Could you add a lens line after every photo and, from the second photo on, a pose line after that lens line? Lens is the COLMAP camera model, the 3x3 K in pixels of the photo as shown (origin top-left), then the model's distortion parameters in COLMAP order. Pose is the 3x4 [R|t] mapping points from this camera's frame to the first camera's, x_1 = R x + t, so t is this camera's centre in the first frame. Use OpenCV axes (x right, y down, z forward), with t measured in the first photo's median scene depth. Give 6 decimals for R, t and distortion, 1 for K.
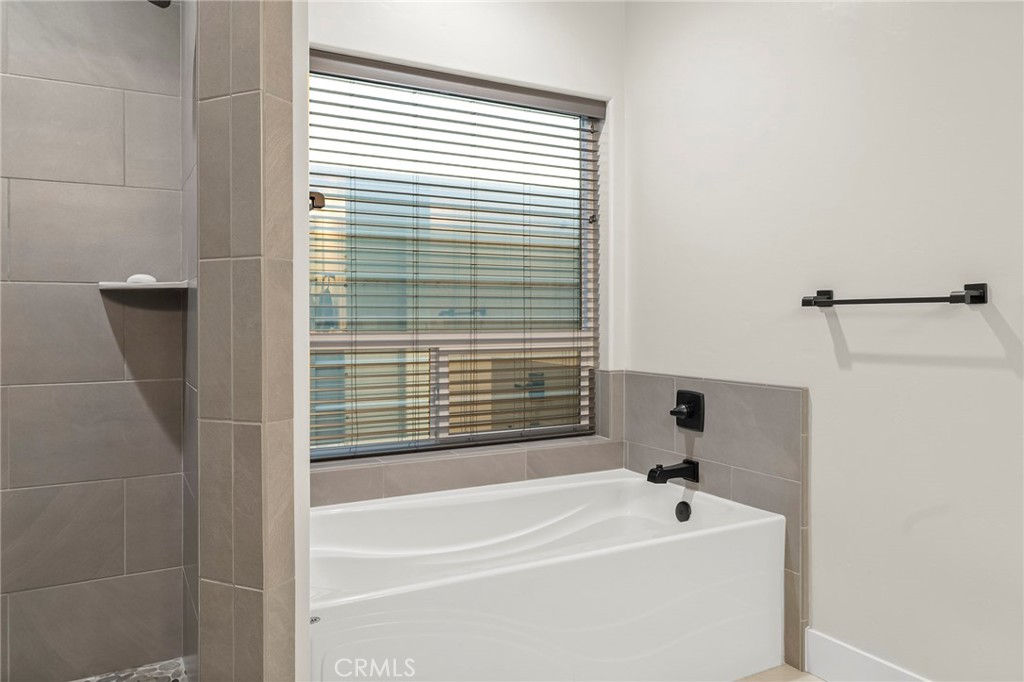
lens RADIAL K [[727.2, 0, 506.9], [0, 727.2, 317.1], [0, 0, 1]] dist [-0.001919, 0.003591]
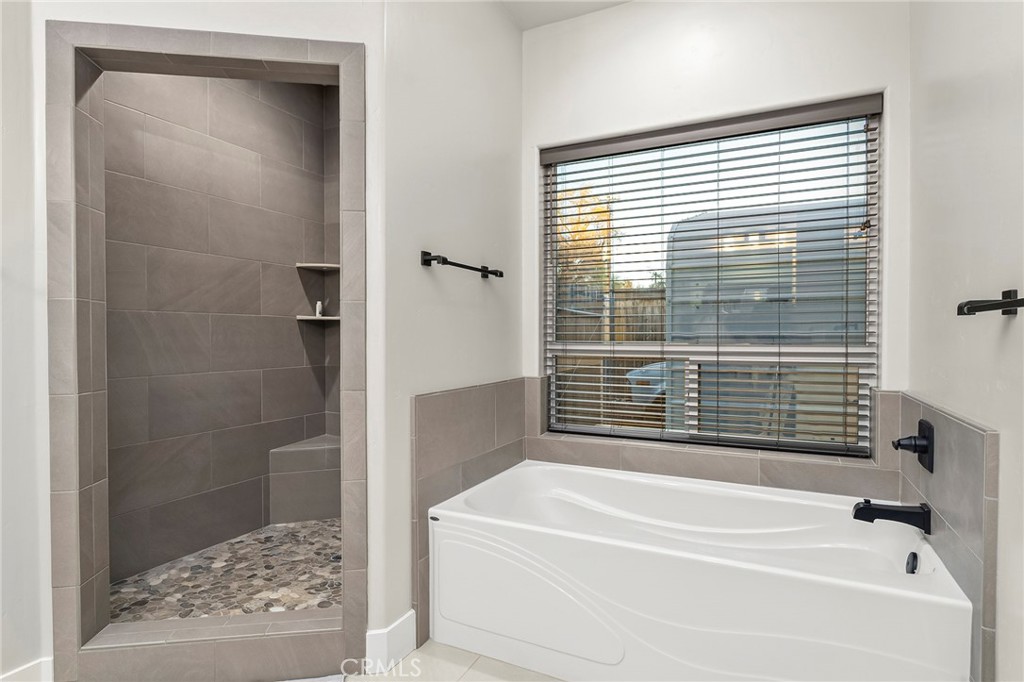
lens RADIAL K [[532.6, 0, 512.0], [0, 532.6, 341.0], [0, 0, 1]] dist [0.002295, -0.000001]
pose [[0.568216, 0.009302, -0.822827, 0.552044], [0.005070, 0.999878, 0.014805, 0.000025], [0.822864, -0.012584, 0.568100, 0.317839]]
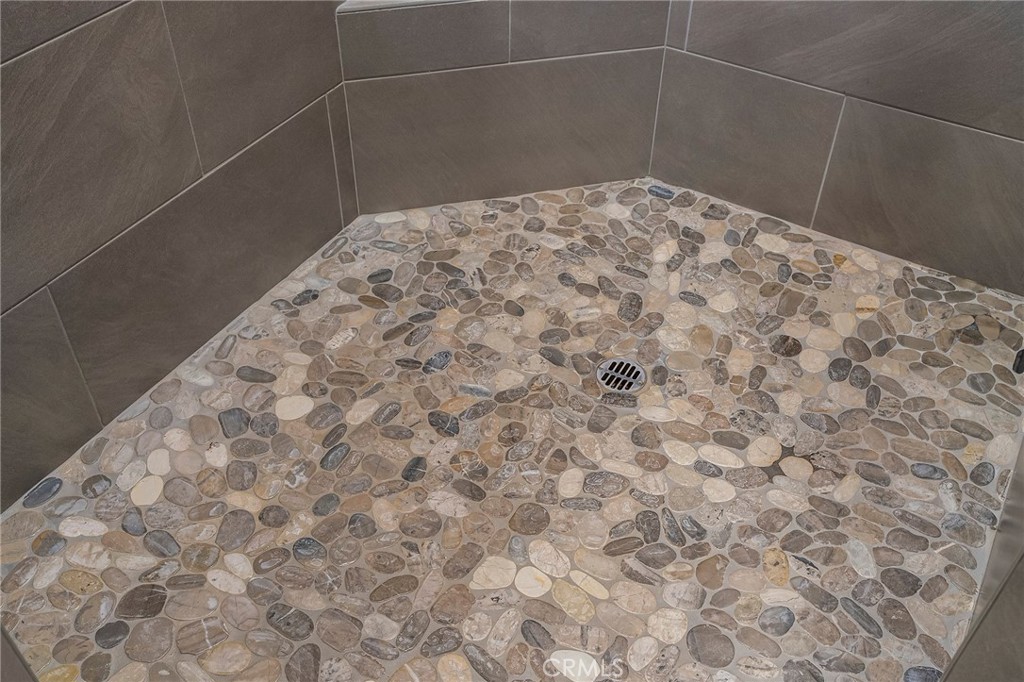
lens RADIAL K [[986.7, 0, 512.4], [0, 986.7, 341.4], [0, 0, 1]] dist [0.000776, 0.000000]
pose [[0.513821, 0.598339, -0.614800, -0.172564], [-0.012985, 0.721977, 0.691795, -0.032041], [0.857799, -0.347476, 0.378736, 0.325590]]
